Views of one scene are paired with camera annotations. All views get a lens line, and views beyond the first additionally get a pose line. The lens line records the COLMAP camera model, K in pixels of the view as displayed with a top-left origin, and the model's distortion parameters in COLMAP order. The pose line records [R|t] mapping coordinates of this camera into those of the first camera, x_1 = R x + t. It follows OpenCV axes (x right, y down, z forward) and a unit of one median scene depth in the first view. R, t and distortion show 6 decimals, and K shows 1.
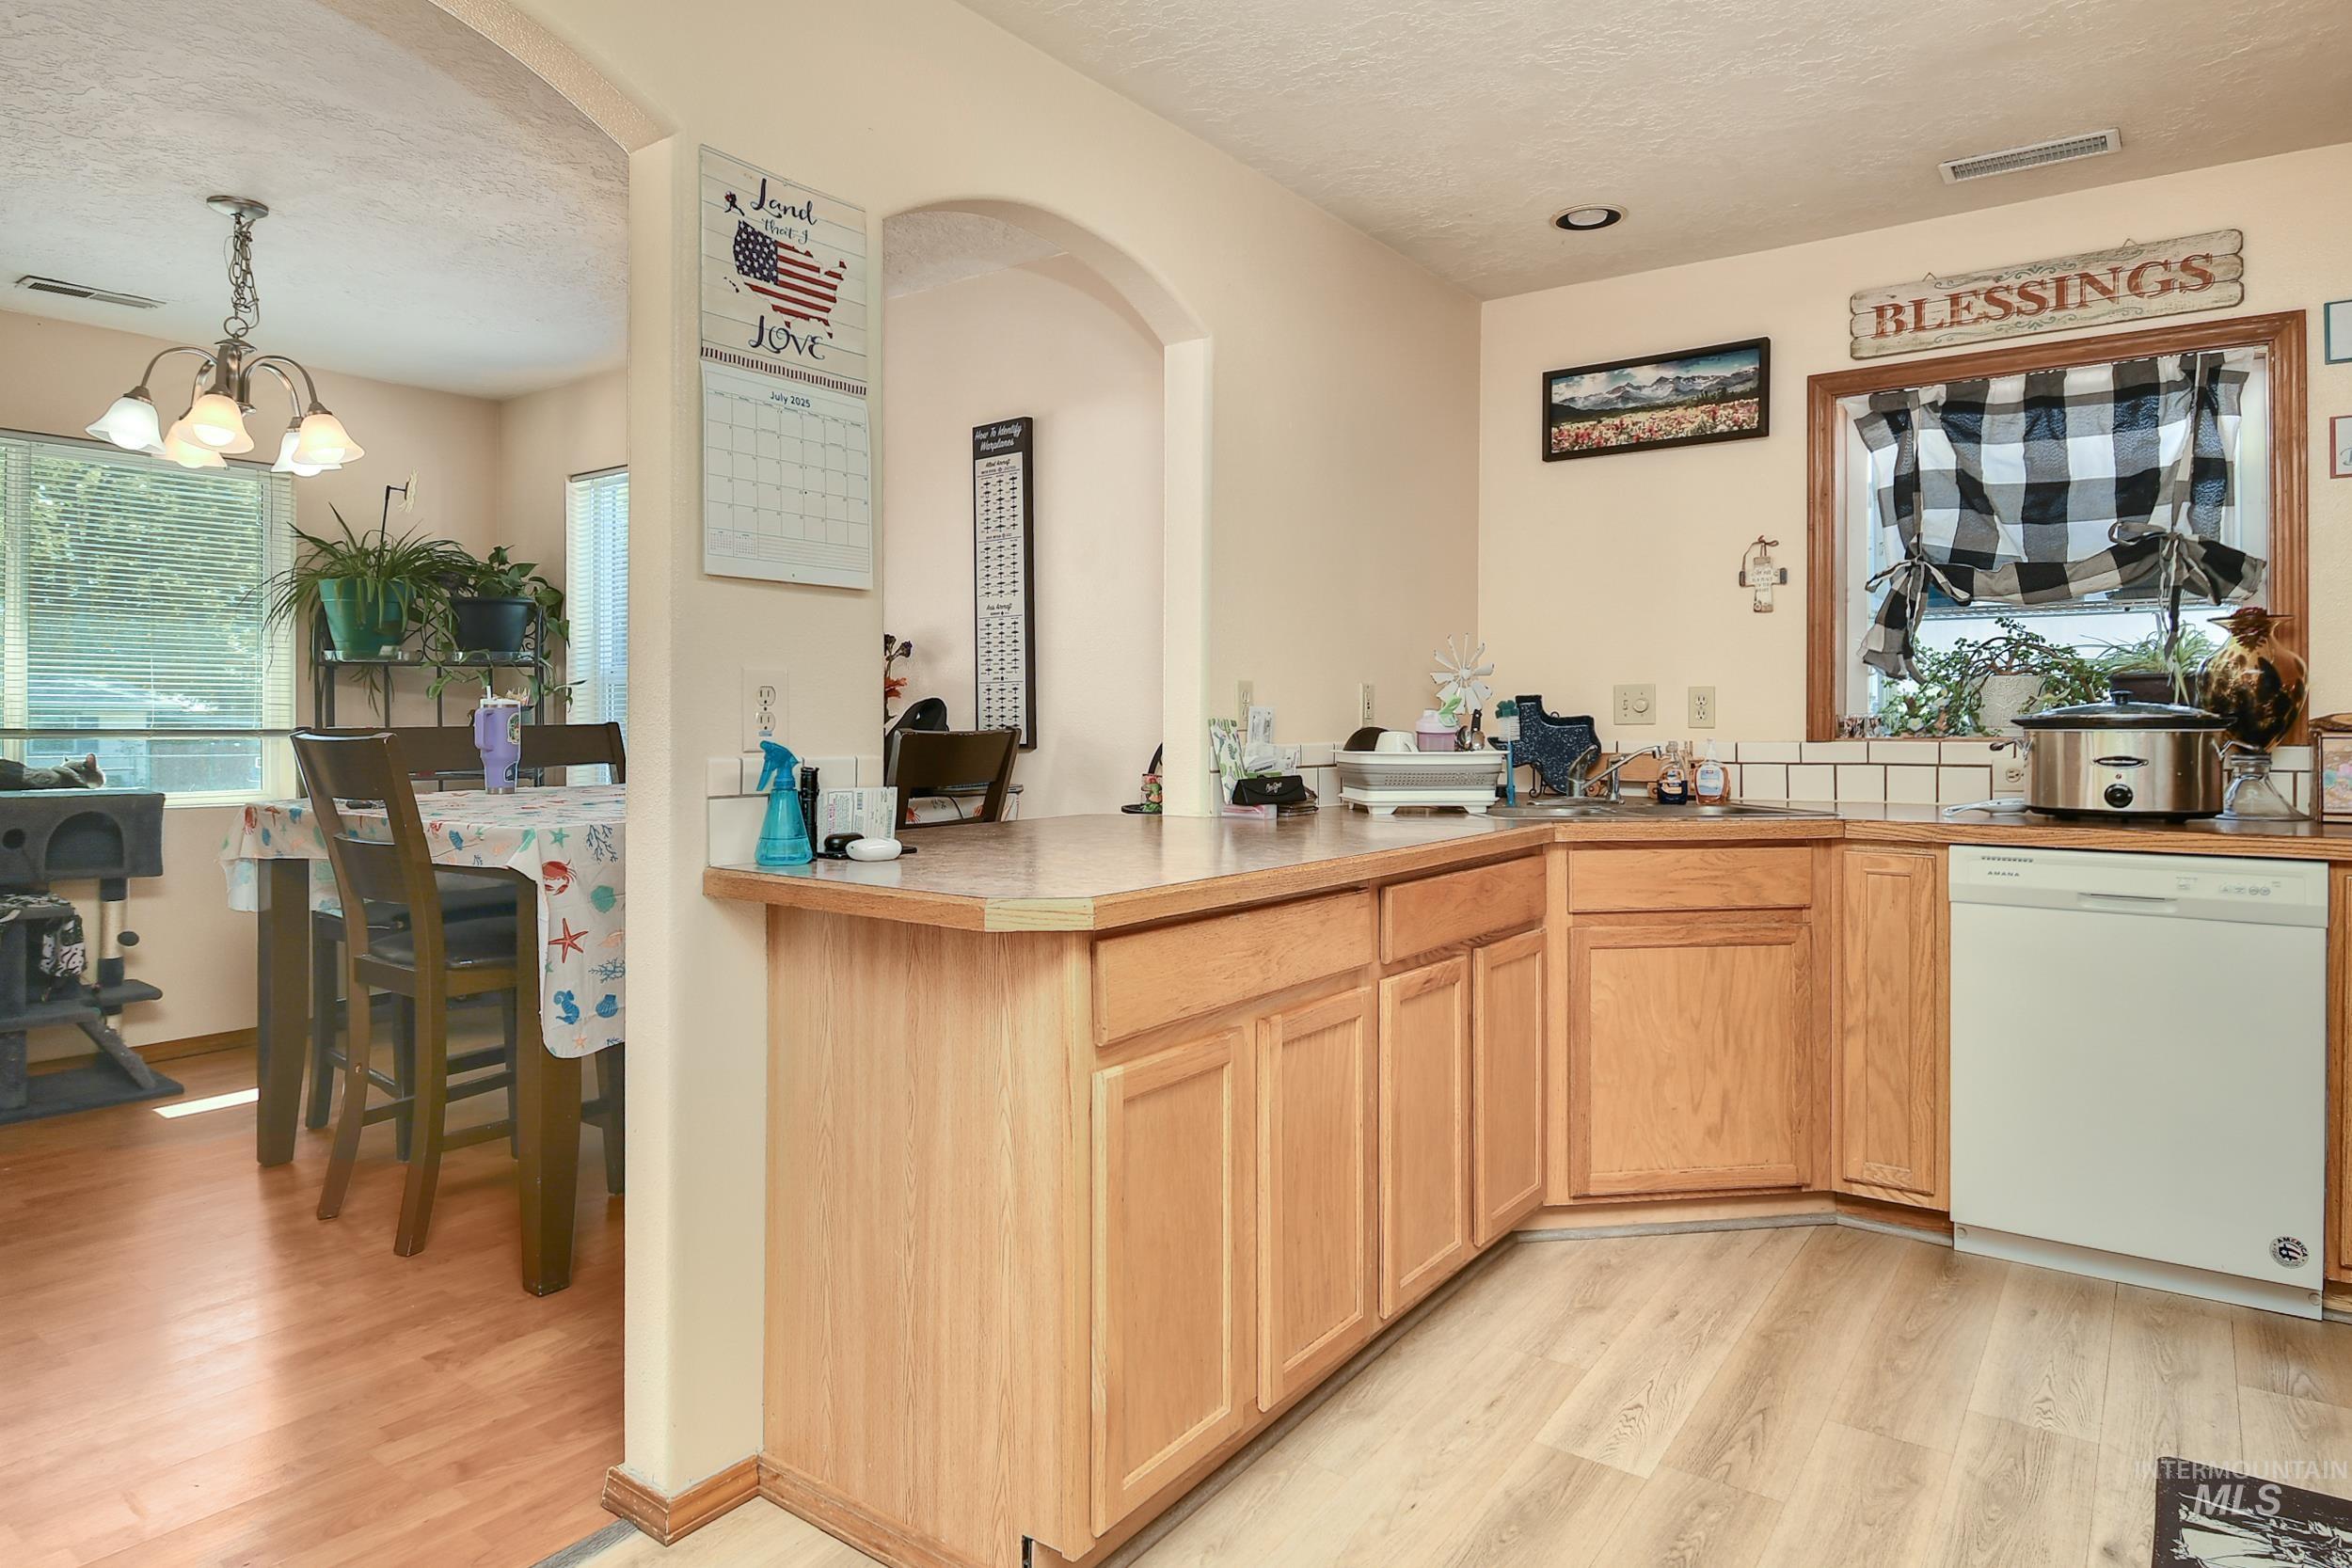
lens RADIAL K [[1366.1, 0, 1171.4], [0, 1366.1, 720.4], [0, 0, 1]] dist [0.028614, -0.033520]
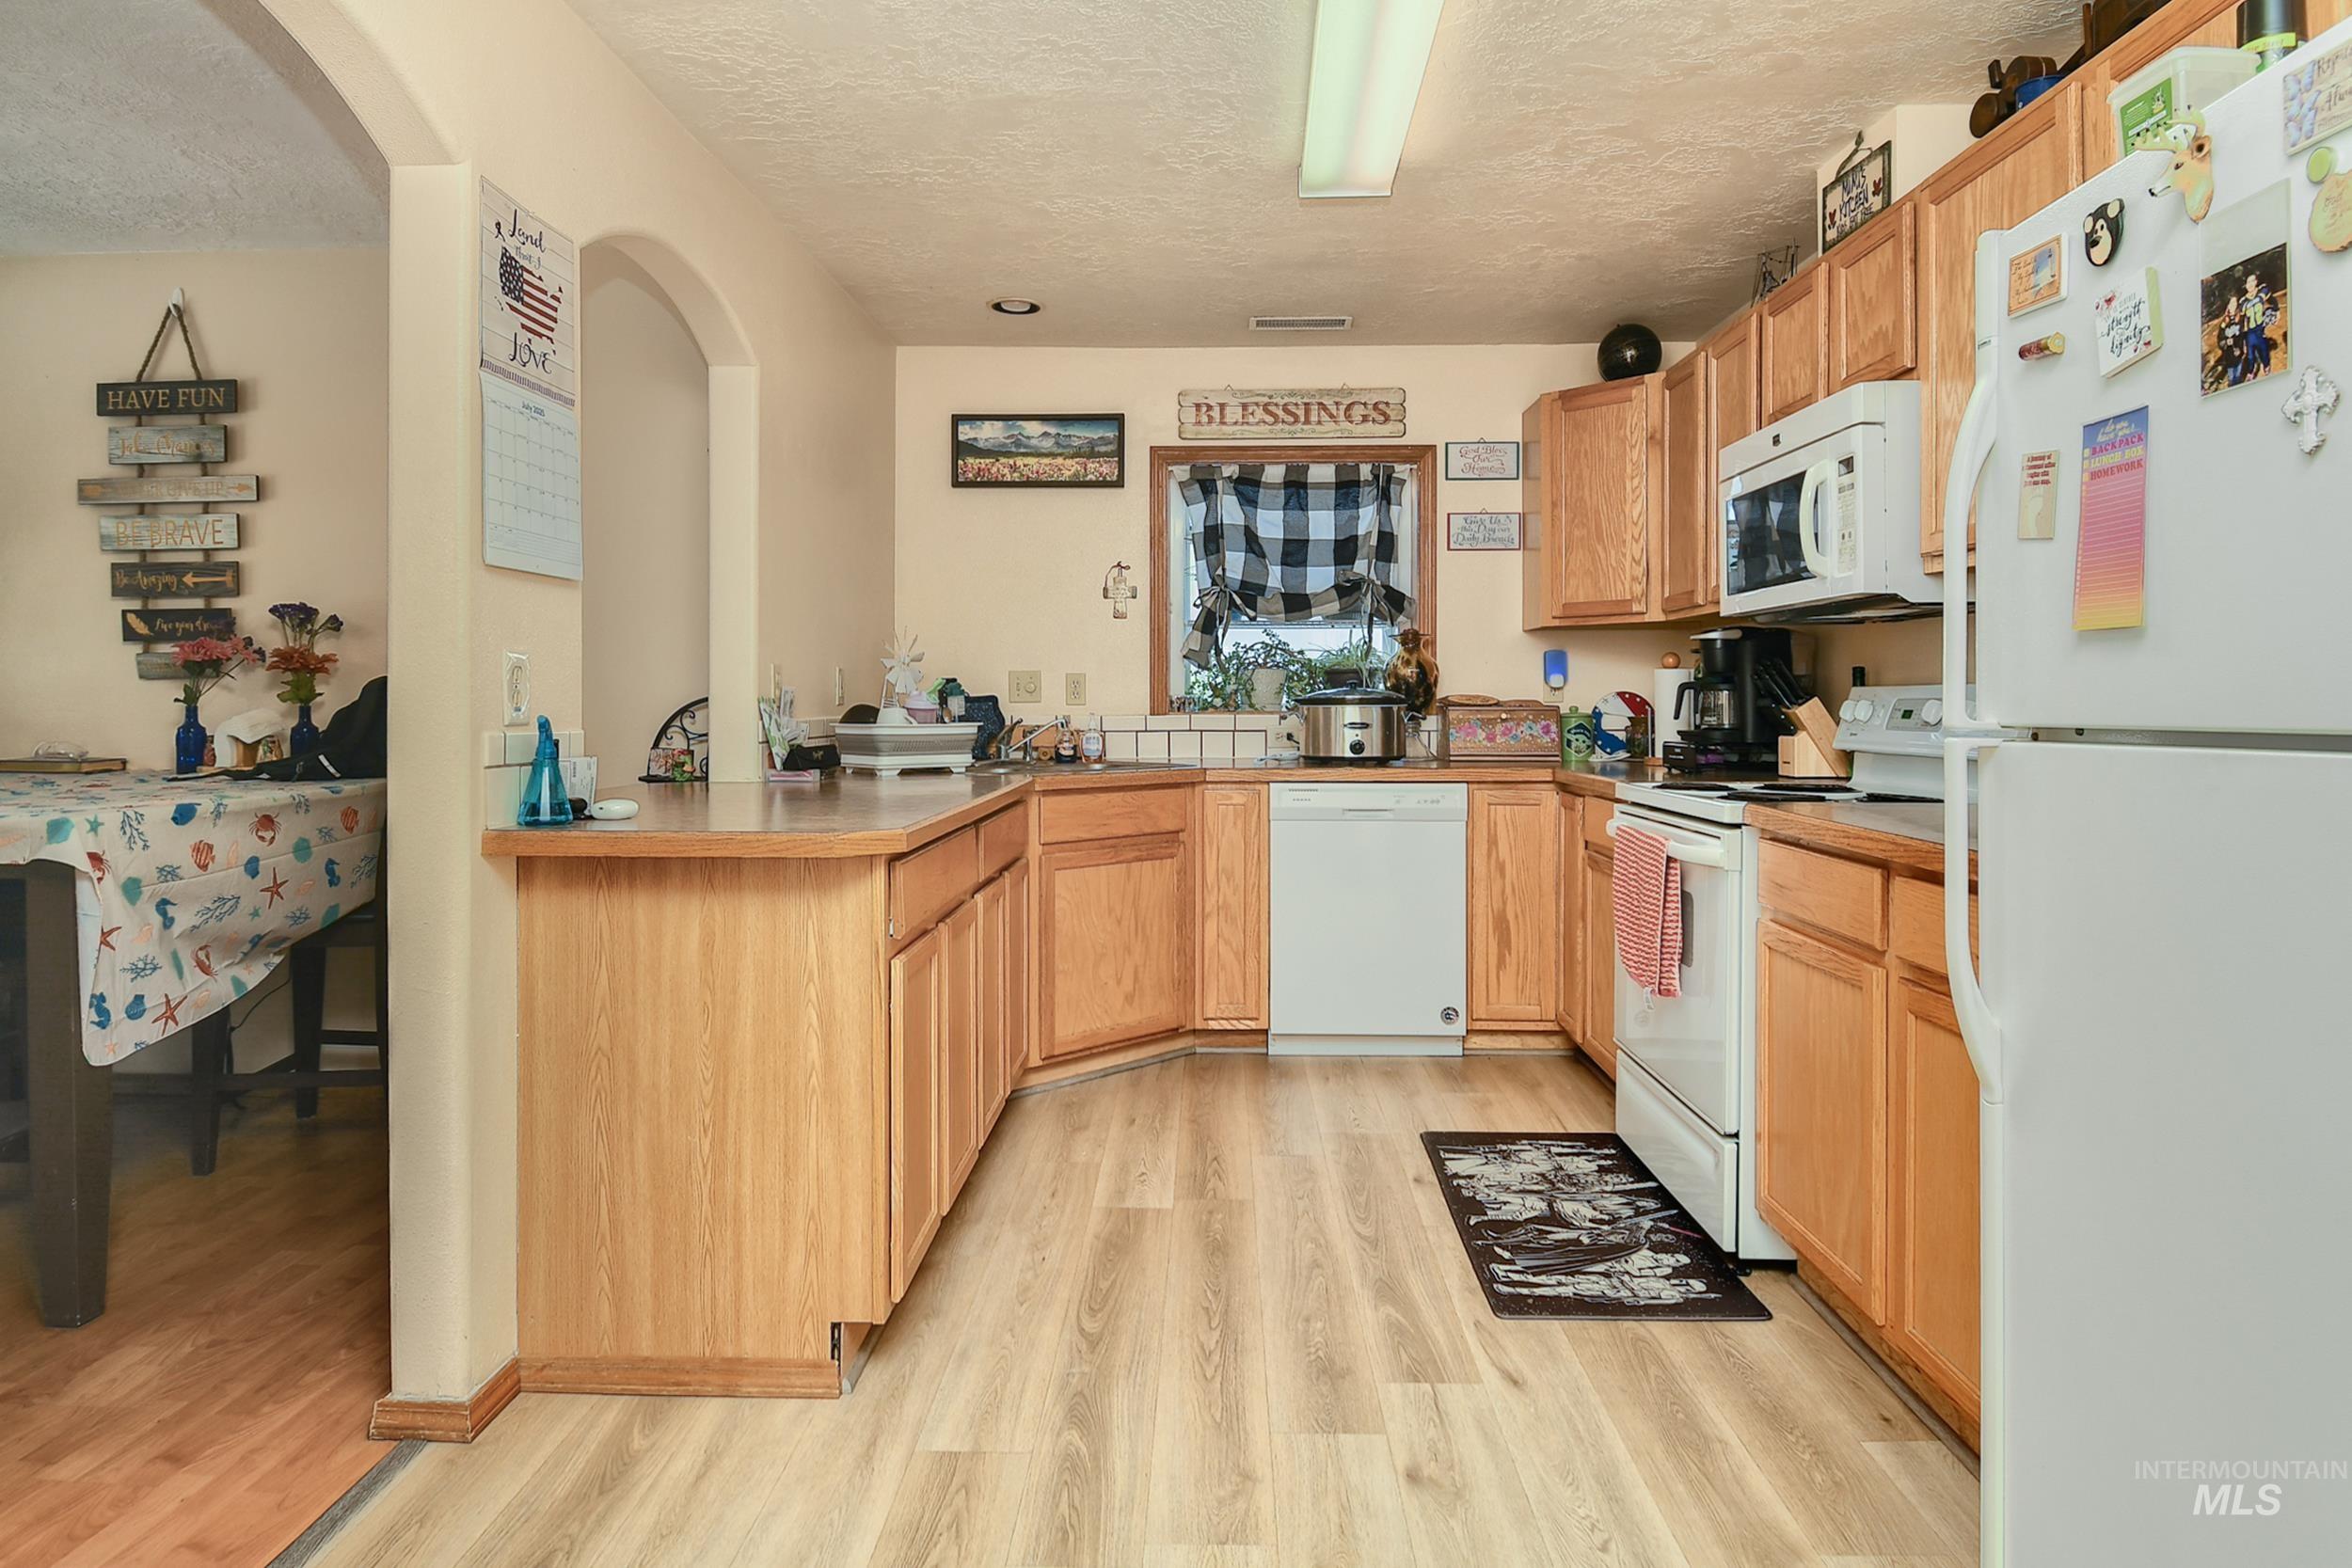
lens RADIAL K [[1347.7, 0, 1184.4], [0, 1347.7, 707.3], [0, 0, 1]] dist [0.024173, -0.024474]
pose [[0.821421, -0.003198, 0.570313, -0.315394], [0.000531, 0.999988, 0.004843, 0.001814], [-0.570321, -0.003675, 0.821413, -0.136976]]
